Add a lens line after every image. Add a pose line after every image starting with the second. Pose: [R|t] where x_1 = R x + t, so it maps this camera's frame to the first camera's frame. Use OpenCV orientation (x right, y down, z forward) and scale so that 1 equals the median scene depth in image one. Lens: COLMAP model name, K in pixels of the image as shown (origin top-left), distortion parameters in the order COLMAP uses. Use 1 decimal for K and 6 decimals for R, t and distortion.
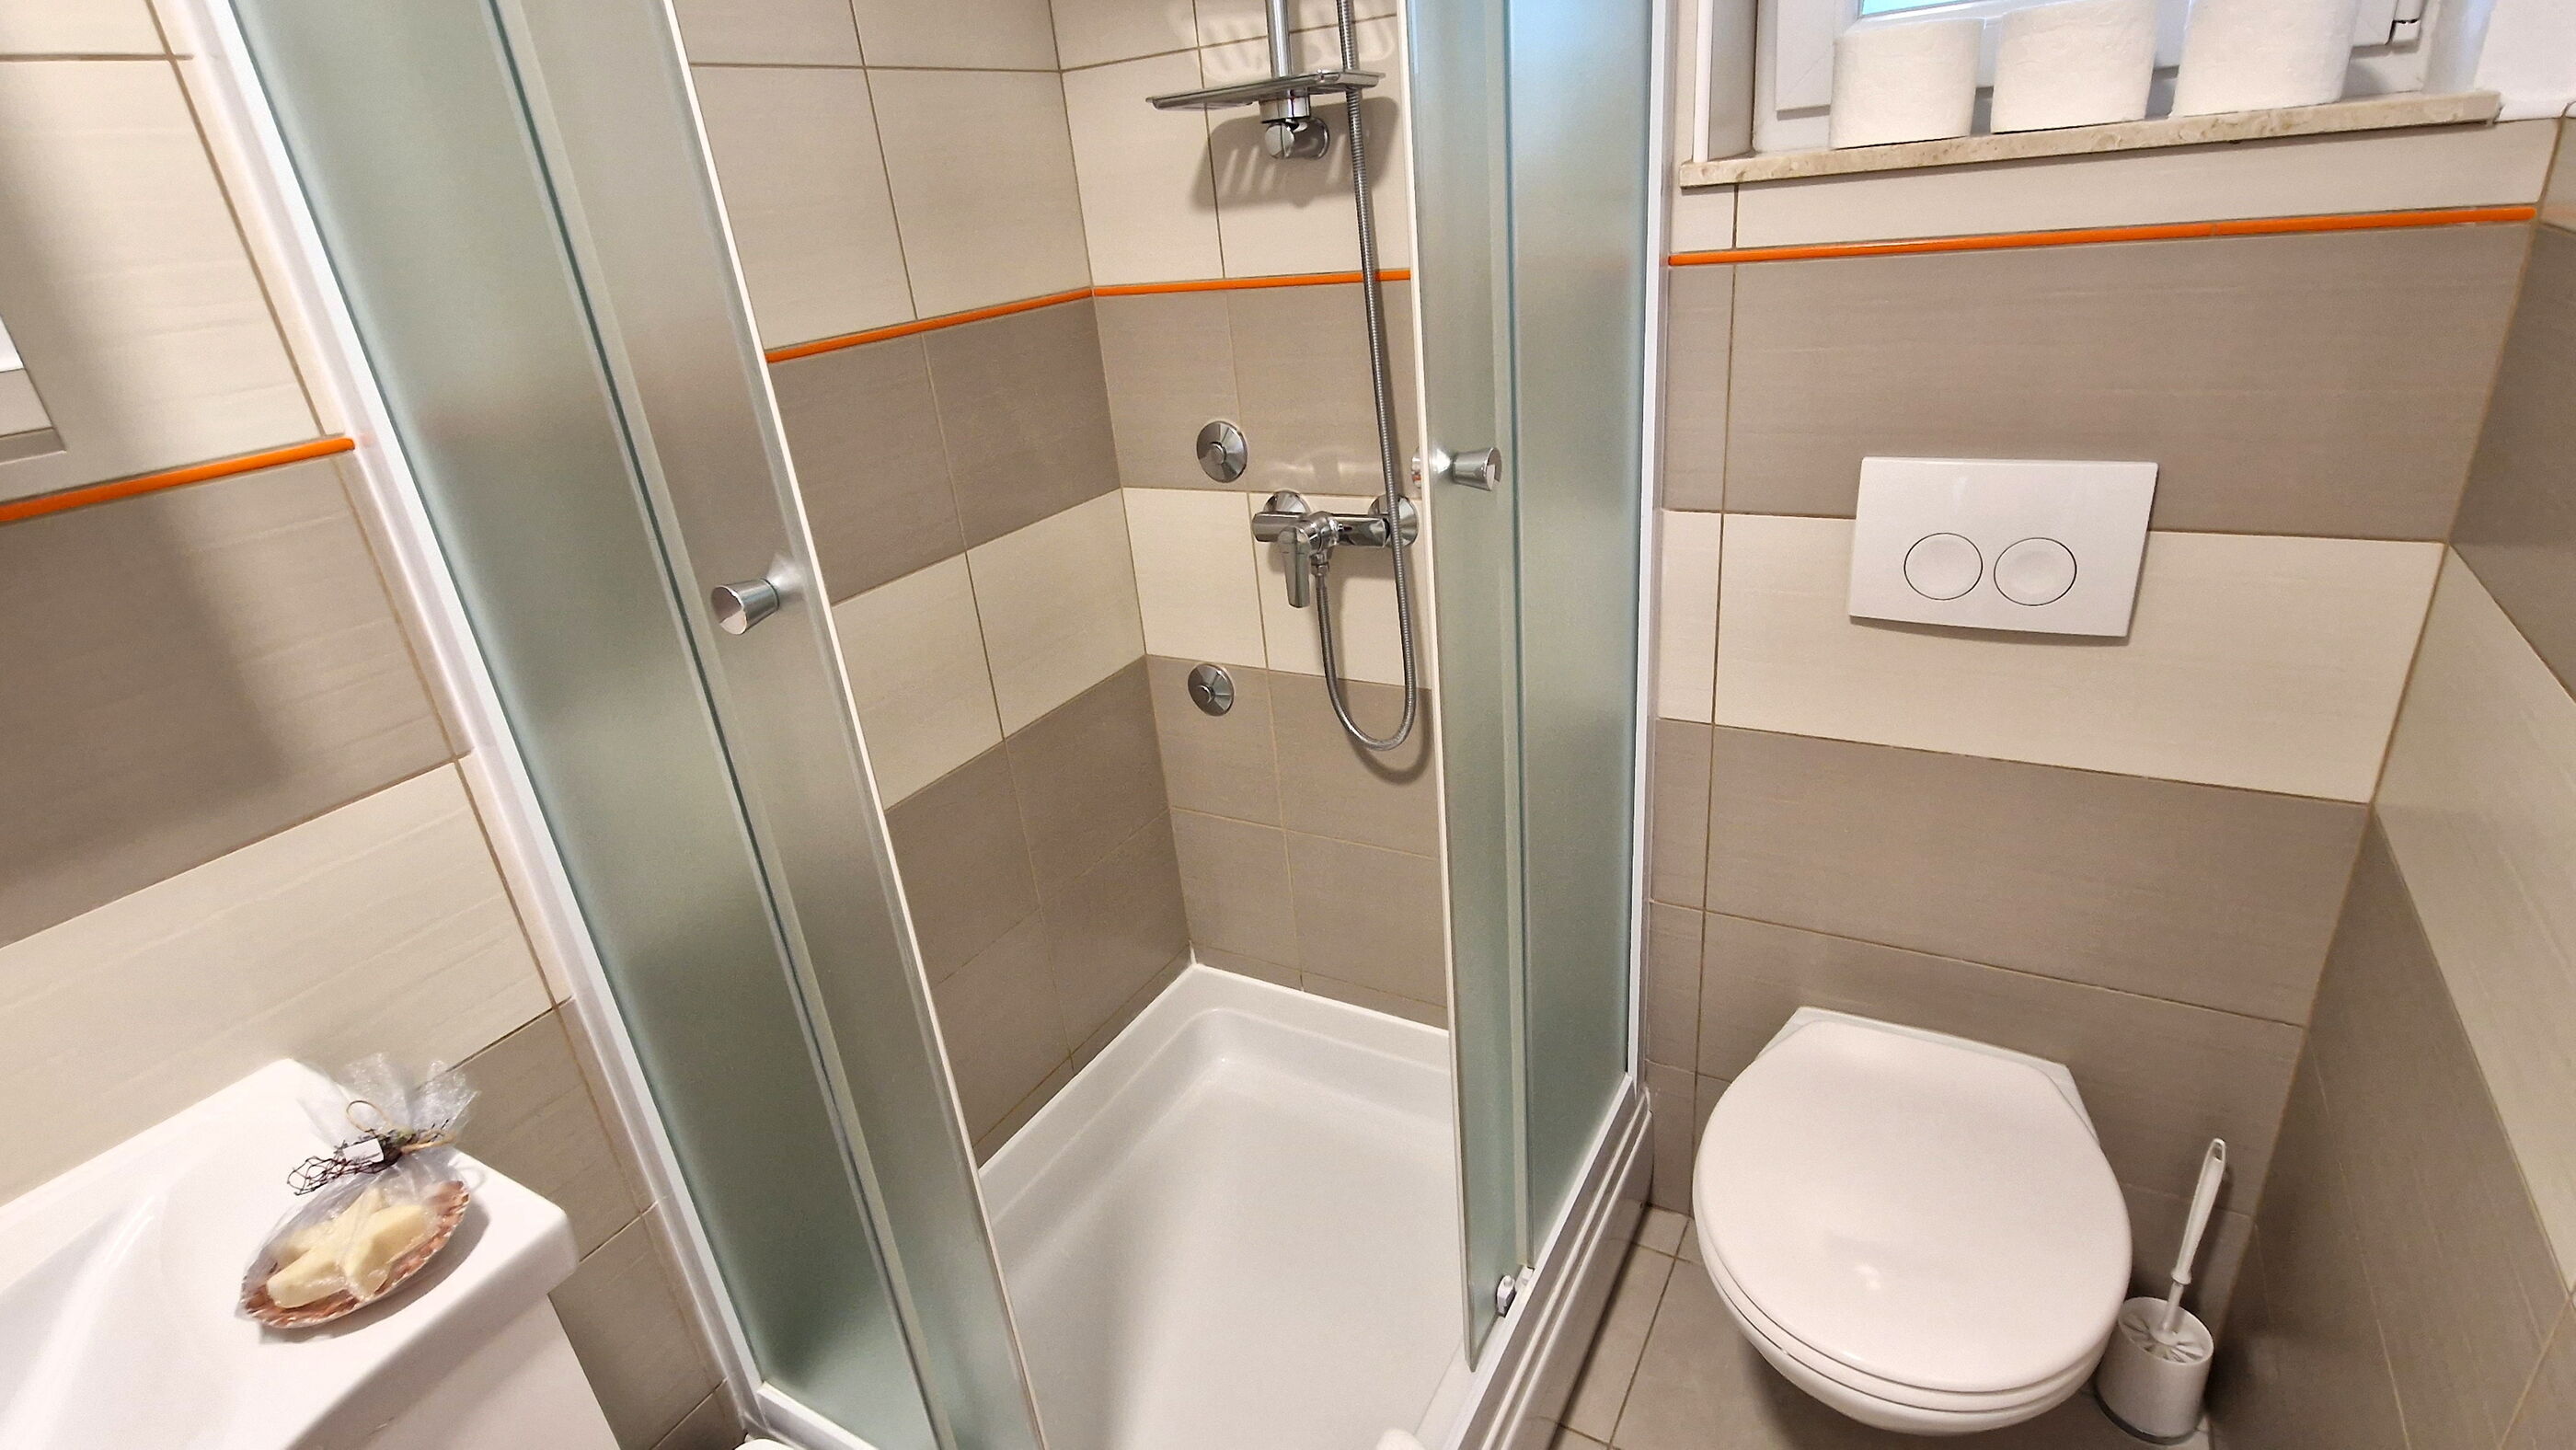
lens RADIAL K [[1241.0, 0, 1274.2], [0, 1241.0, 721.7], [0, 0, 1]] dist [-0.002521, -0.002053]
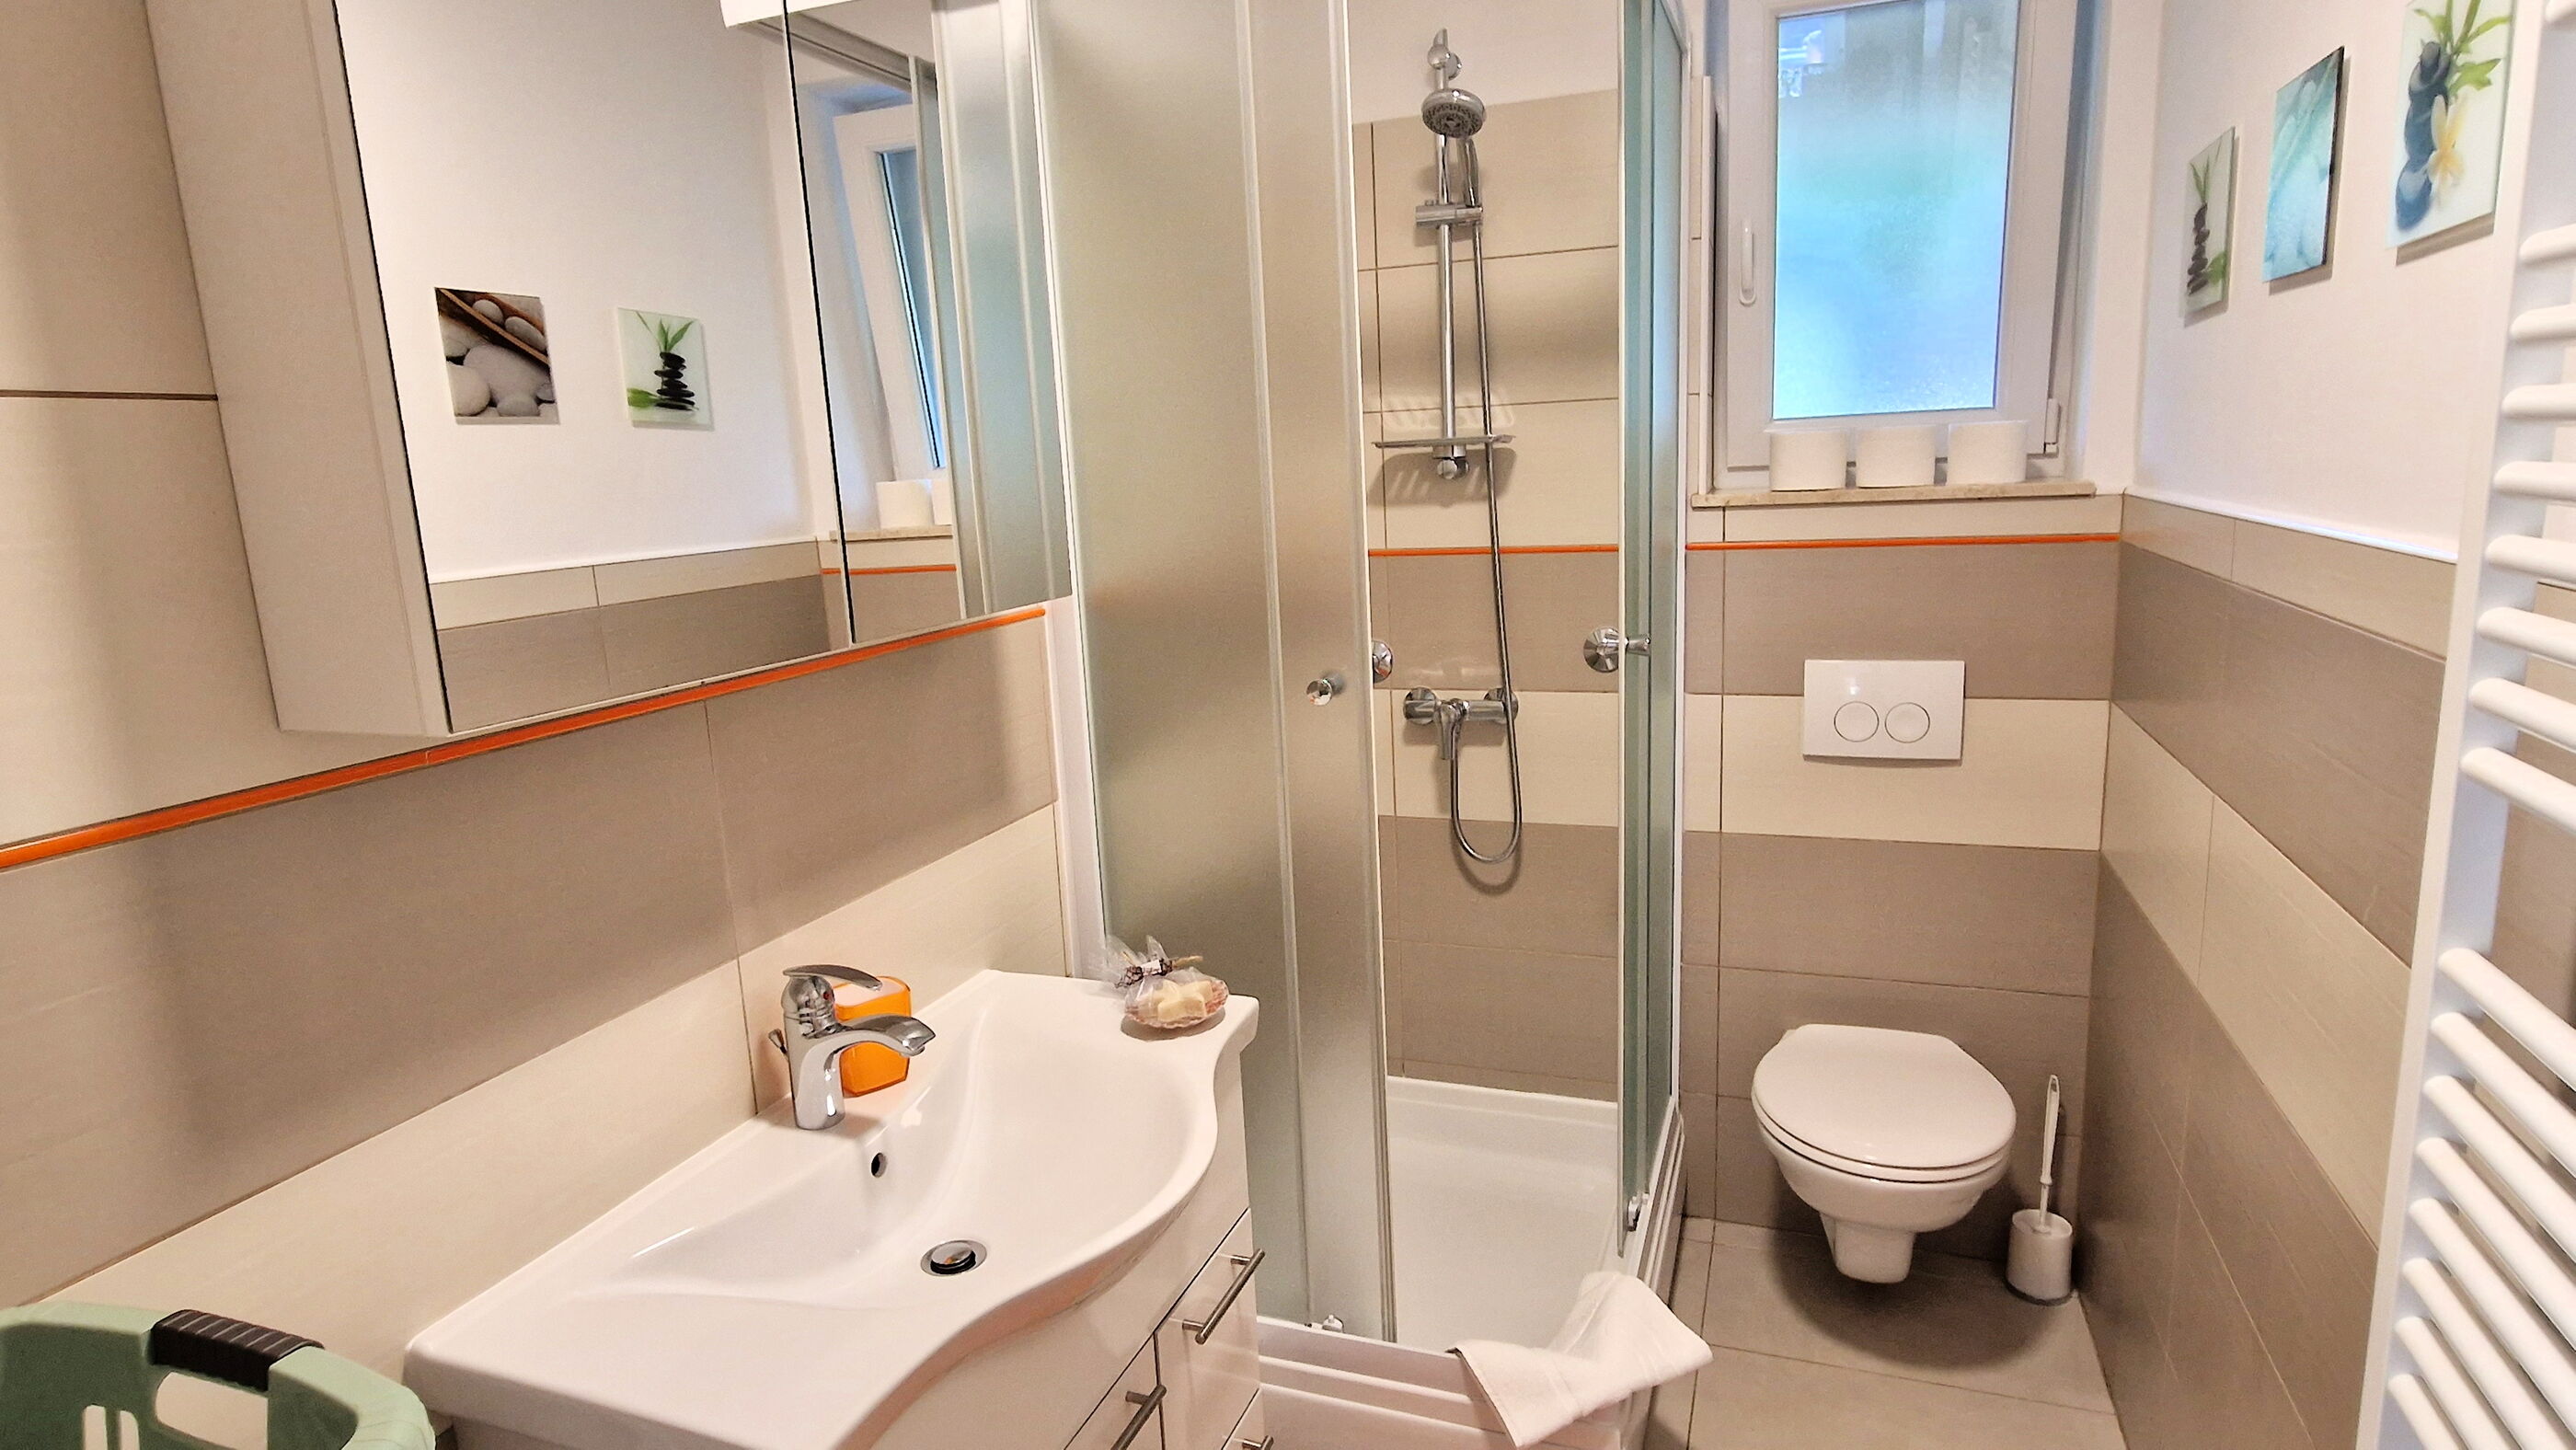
lens RADIAL K [[1317.1, 0, 1304.9], [0, 1317.1, 715.3], [0, 0, 1]] dist [-0.000952, -0.000671]
pose [[0.985761, 0.018050, 0.167183, -0.485541], [0.021289, 0.972826, -0.230557, 0.253544], [-0.166801, 0.230834, 0.958589, -0.581353]]
